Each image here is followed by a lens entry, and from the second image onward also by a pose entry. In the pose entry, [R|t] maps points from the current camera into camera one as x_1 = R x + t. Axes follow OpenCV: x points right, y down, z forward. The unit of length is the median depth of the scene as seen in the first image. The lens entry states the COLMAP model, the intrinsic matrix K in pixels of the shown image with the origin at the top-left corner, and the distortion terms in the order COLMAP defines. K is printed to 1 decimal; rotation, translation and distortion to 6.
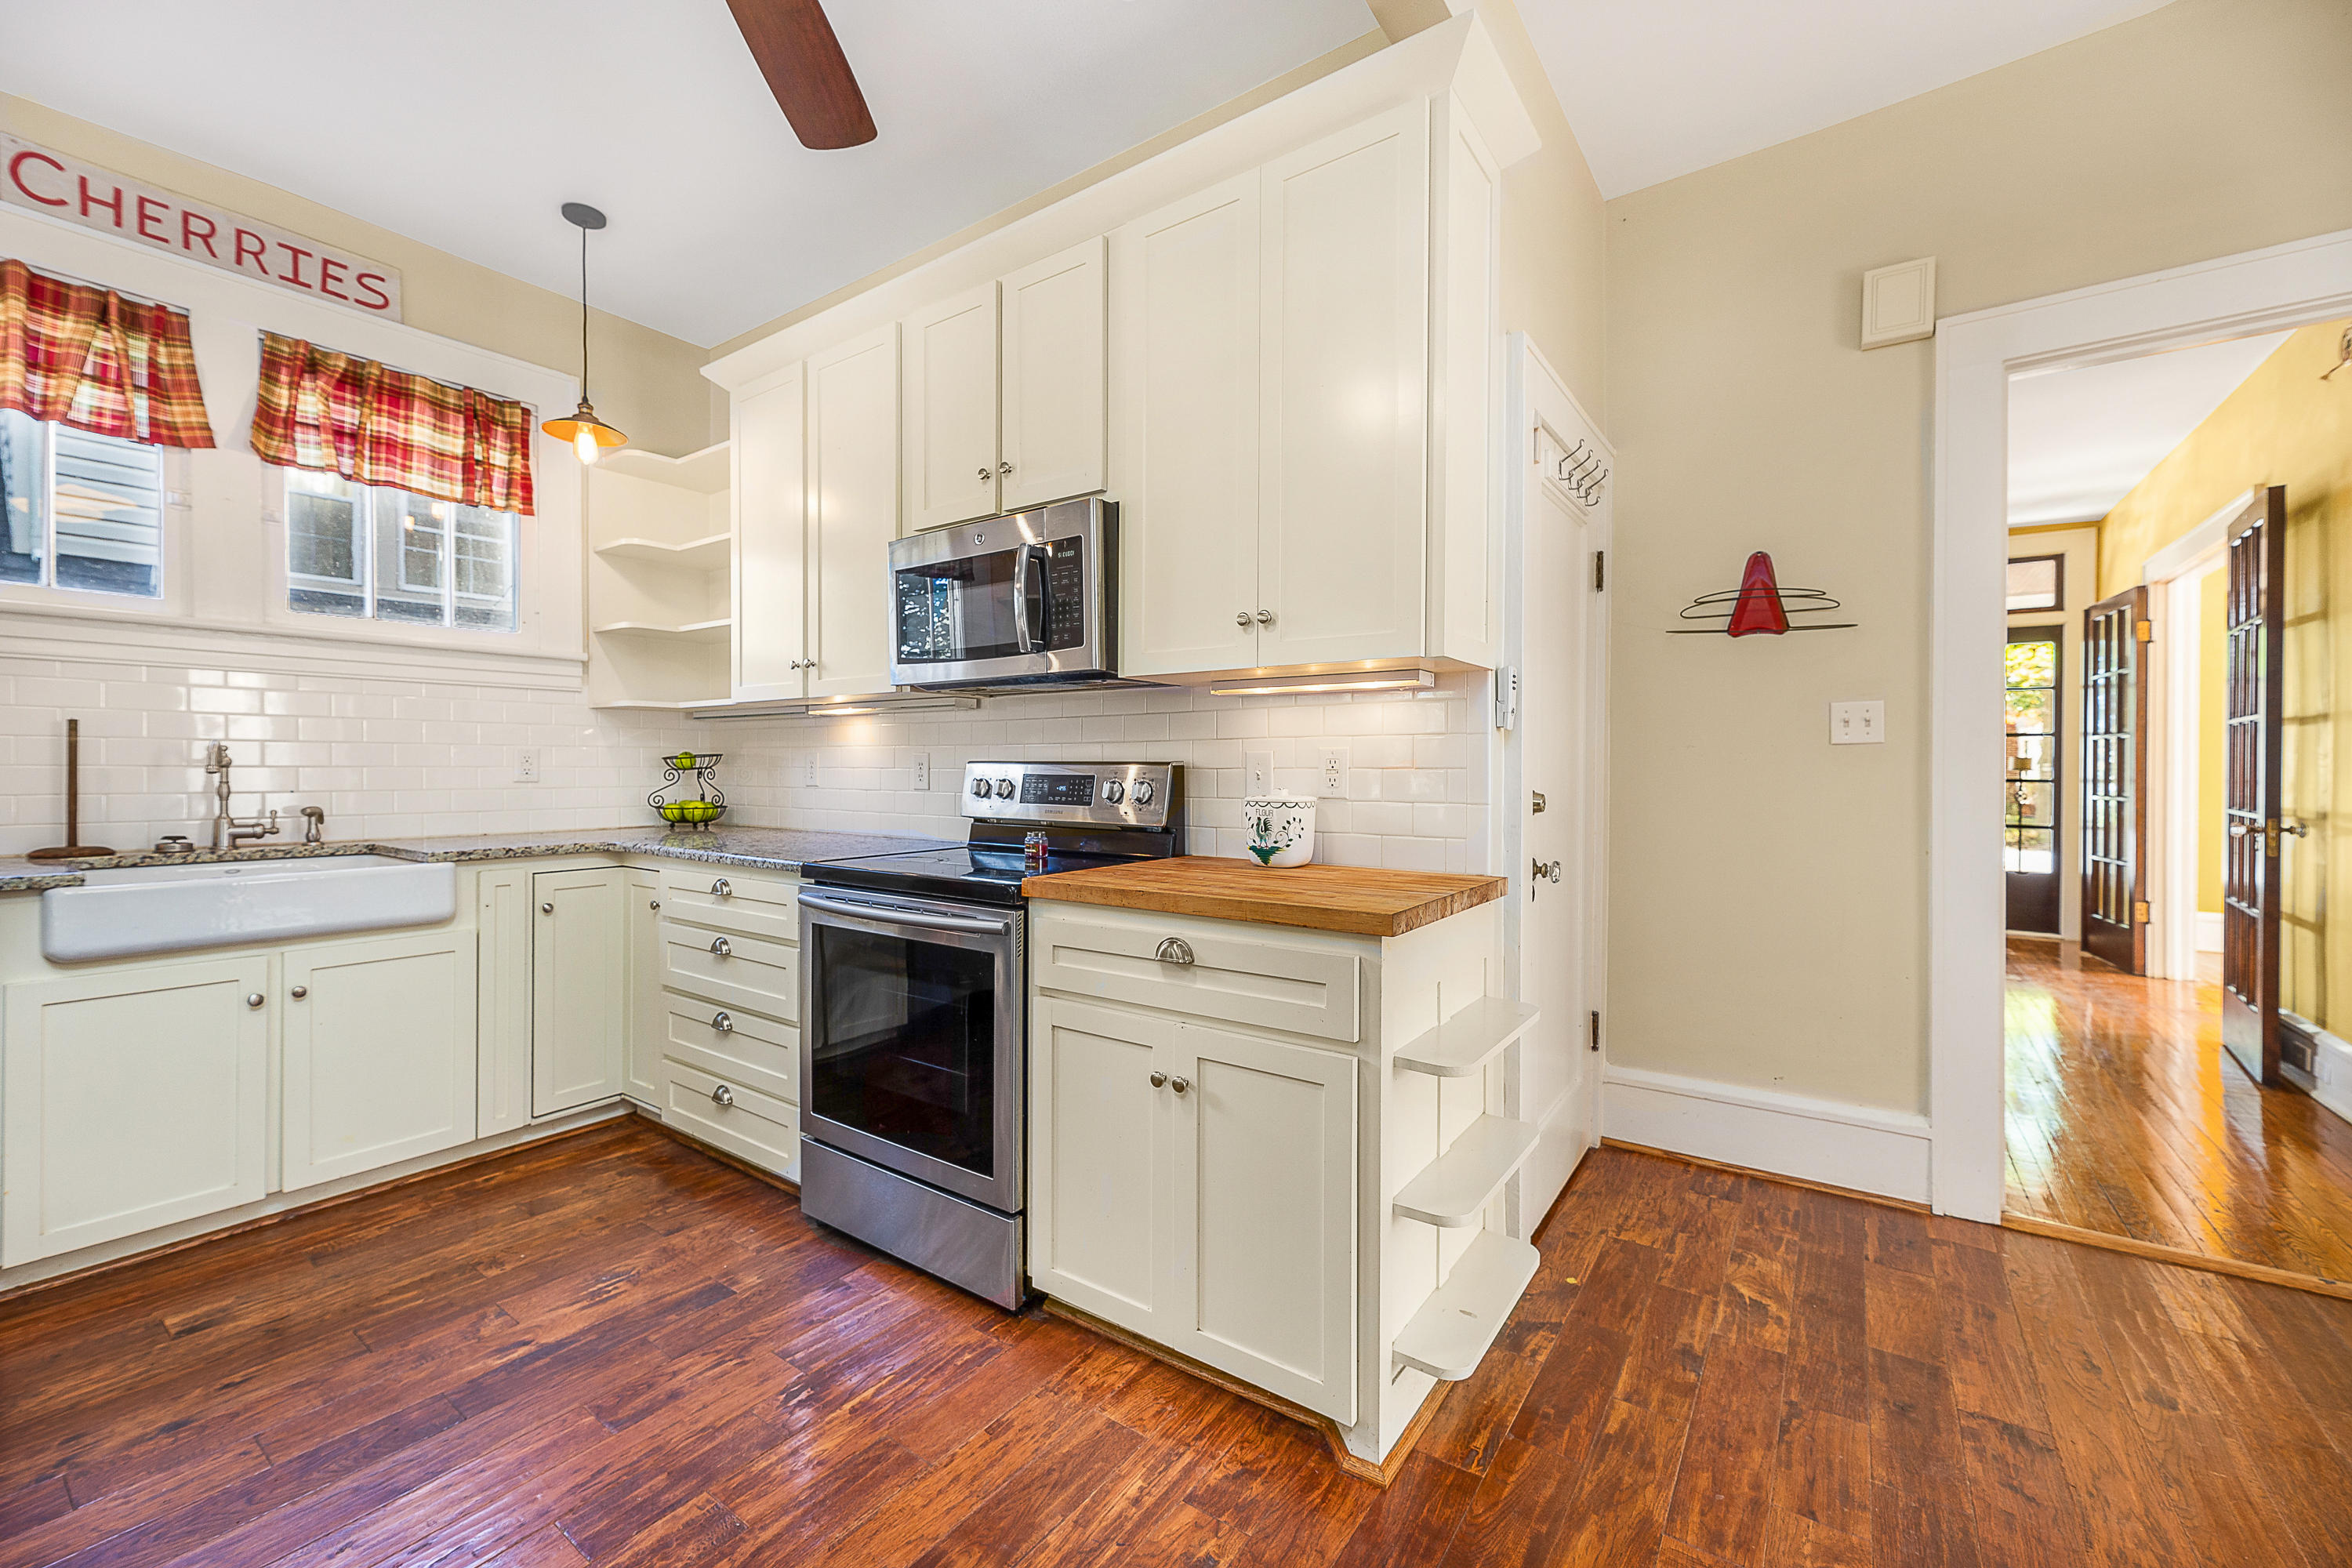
lens RADIAL K [[952.8, 0, 1141.6], [0, 952.8, 771.3], [0, 0, 1]] dist [0.000747, 0.000512]
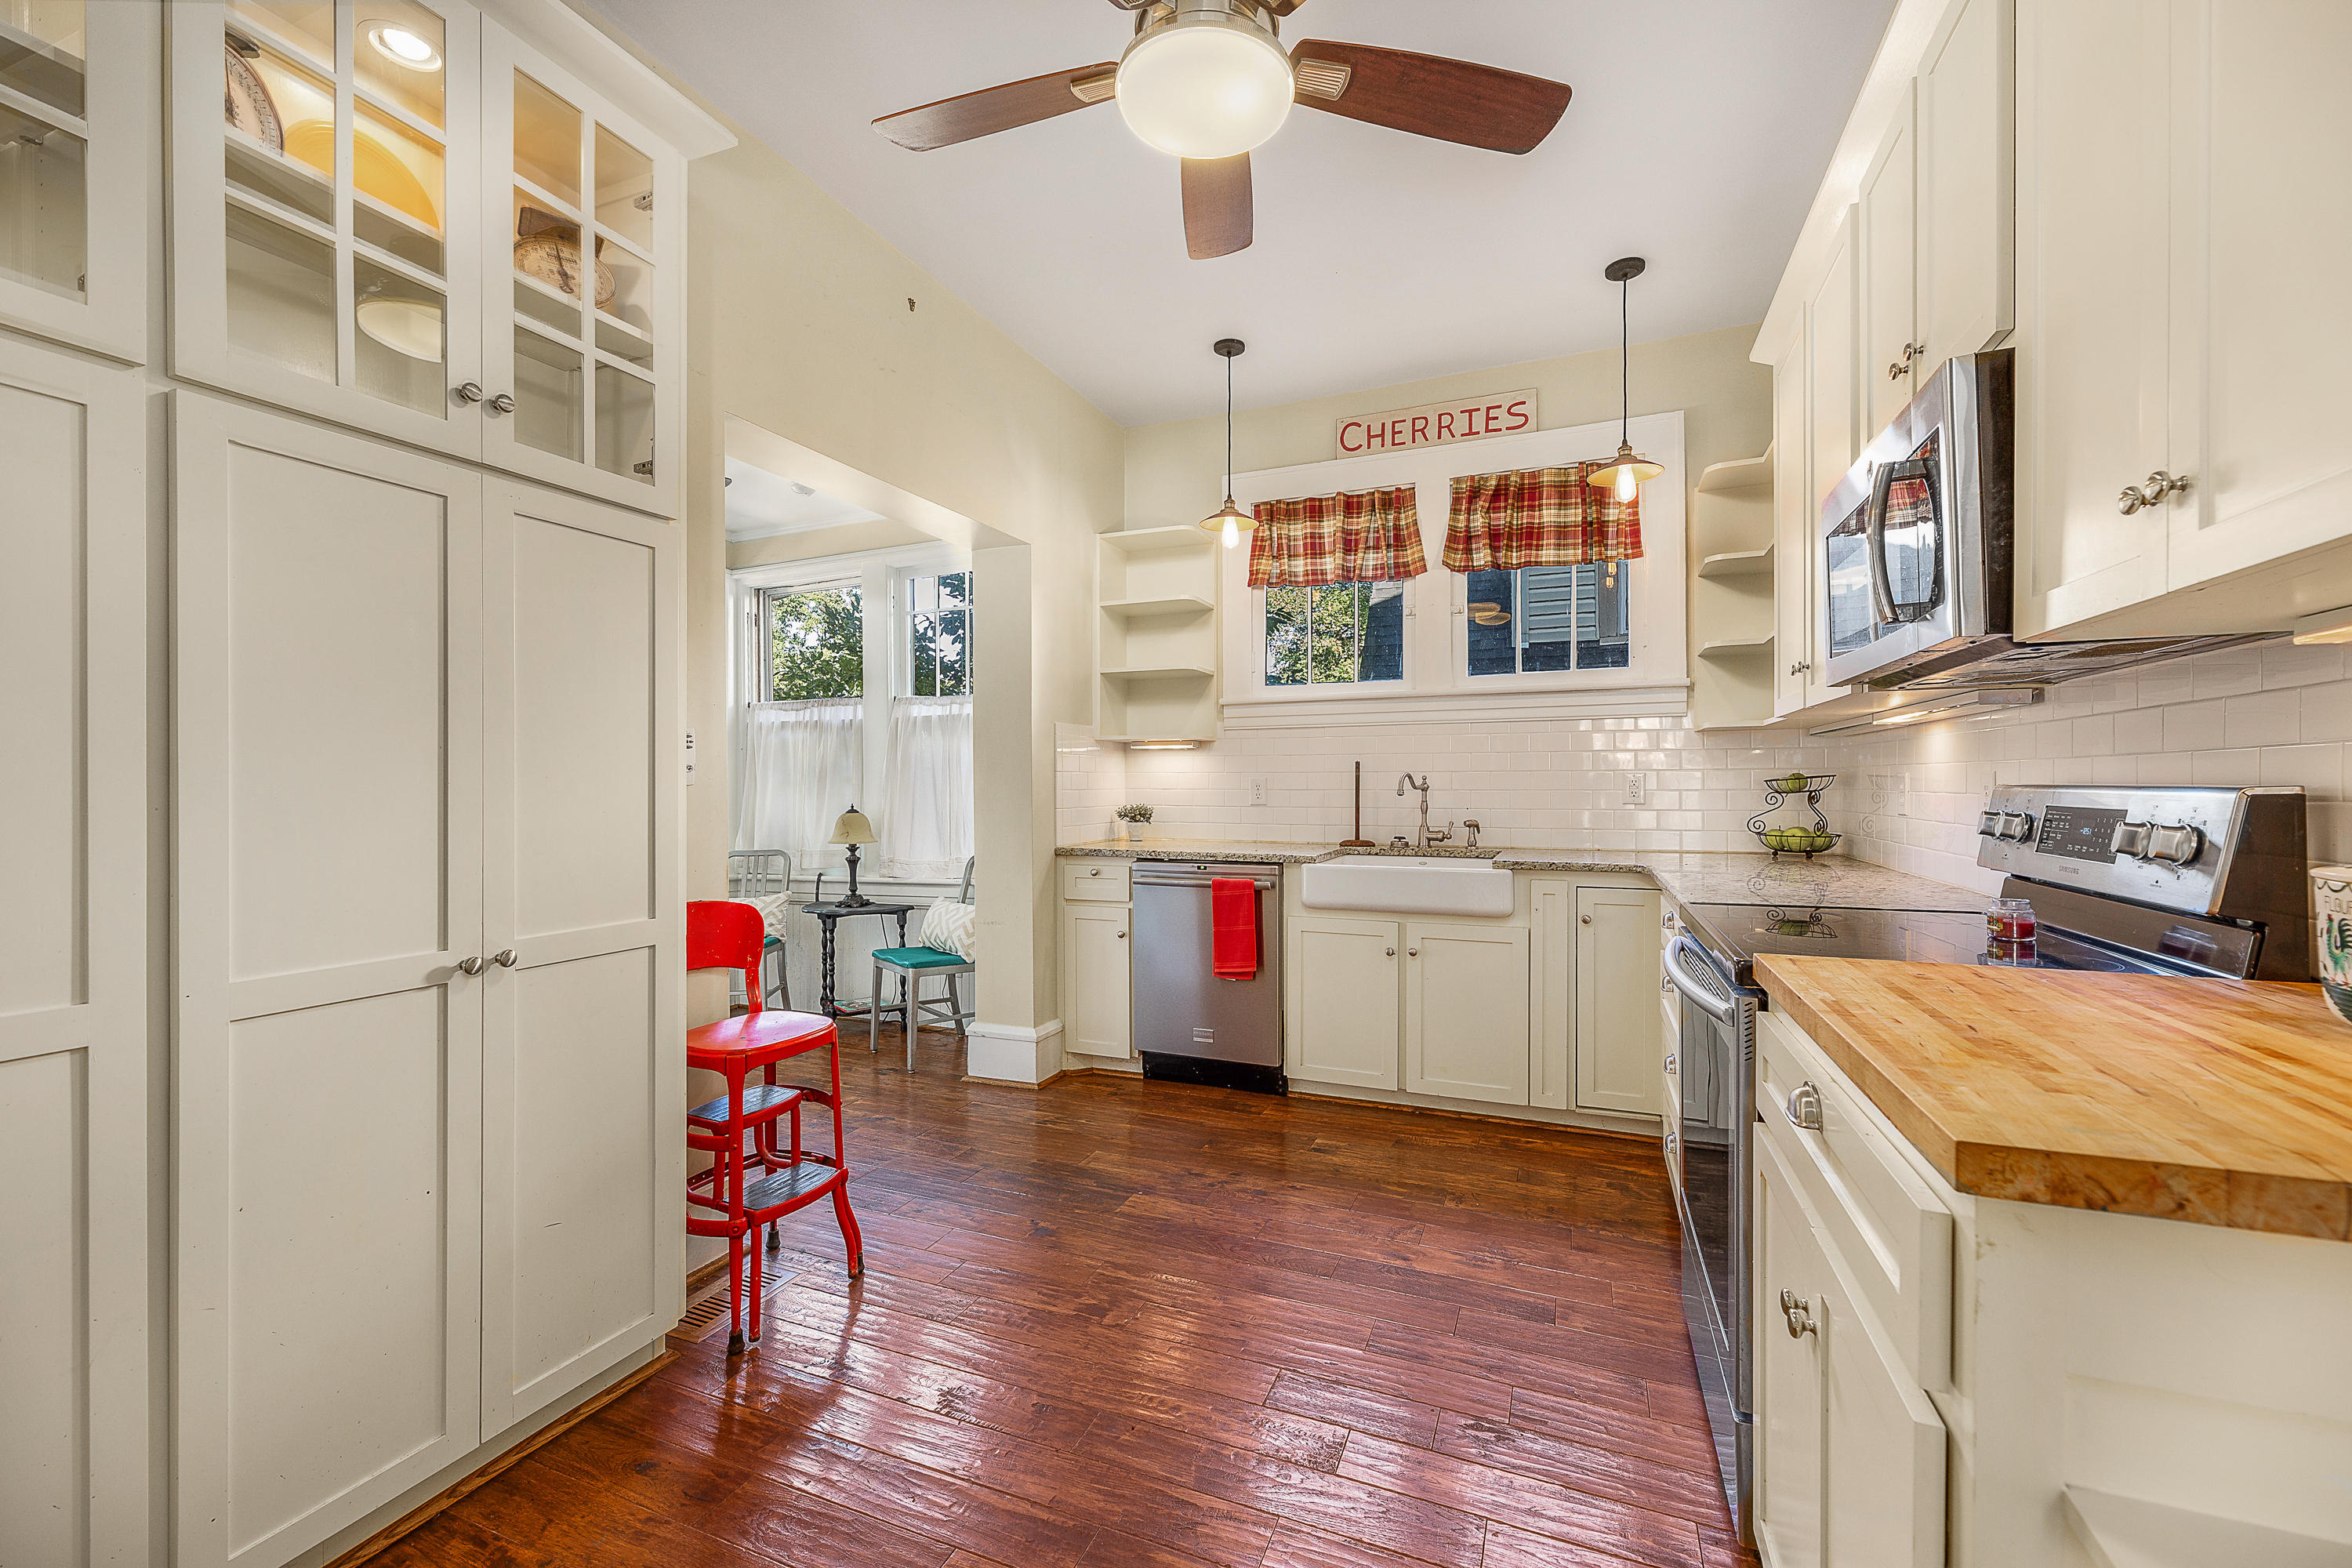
lens RADIAL K [[935.2, 0, 1176.0], [0, 935.2, 784.0], [0, 0, 1]] dist [-0.000437, -0.000071]
pose [[0.233088, -0.004582, -0.972445, 0.333792], [0.000302, 0.999989, -0.004639, -0.008546], [0.972456, 0.000787, 0.233087, 0.303863]]
